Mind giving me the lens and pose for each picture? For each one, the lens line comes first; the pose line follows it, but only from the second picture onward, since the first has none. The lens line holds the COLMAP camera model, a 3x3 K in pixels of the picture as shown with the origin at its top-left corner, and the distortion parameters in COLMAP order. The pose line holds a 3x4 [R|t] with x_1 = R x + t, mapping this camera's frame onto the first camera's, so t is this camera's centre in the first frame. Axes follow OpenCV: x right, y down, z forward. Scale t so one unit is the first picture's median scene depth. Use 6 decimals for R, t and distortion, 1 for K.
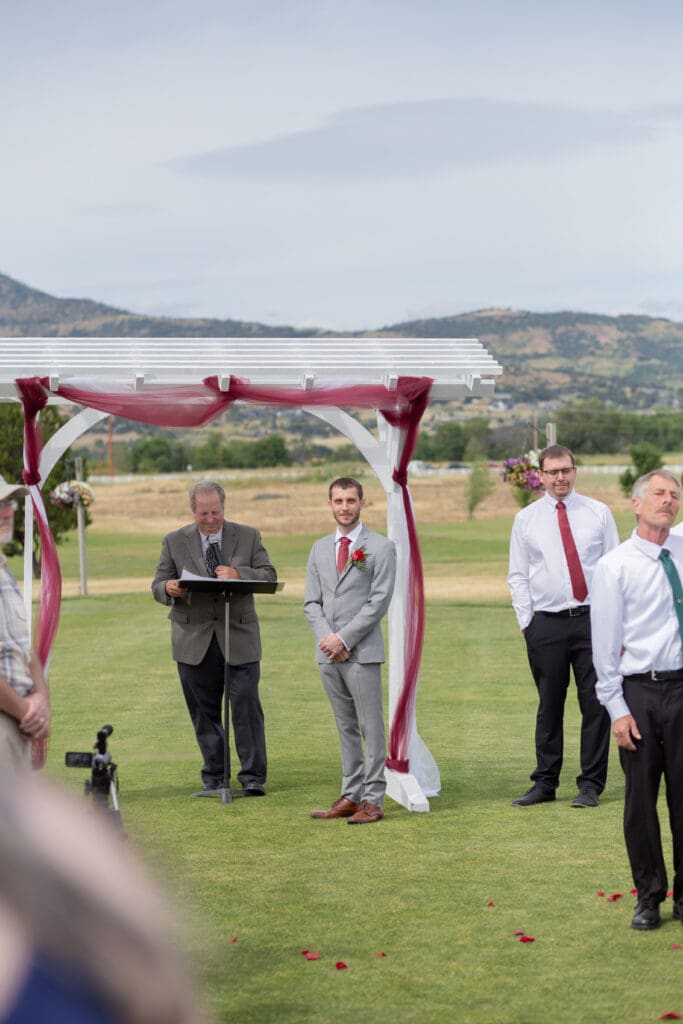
lens RADIAL K [[2410.8, 0, 341.5], [0, 2410.8, 512.0], [0, 0, 1]] dist [-0.055953, -0.459241]
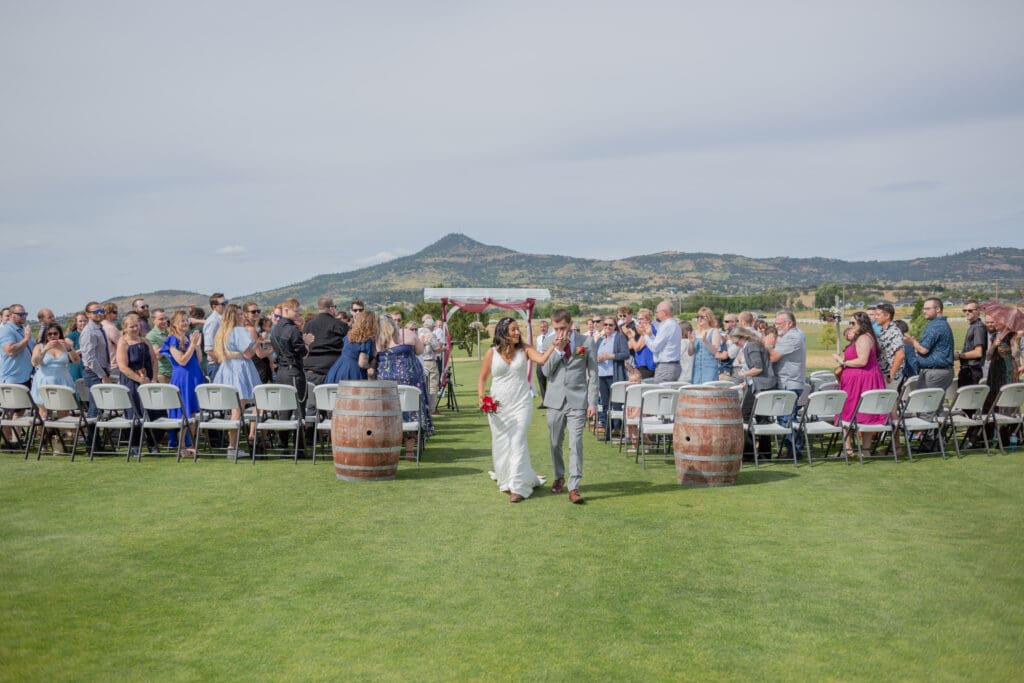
lens RADIAL K [[1258.2, 0, 512.0], [0, 1258.2, 341.5], [0, 0, 1]] dist [-0.123603, 0.222089]
pose [[0.993691, 0.011939, -0.111515, 0.241147], [-0.011772, 0.999928, 0.002156, 0.016913], [0.111533, -0.000829, 0.993760, -1.217696]]
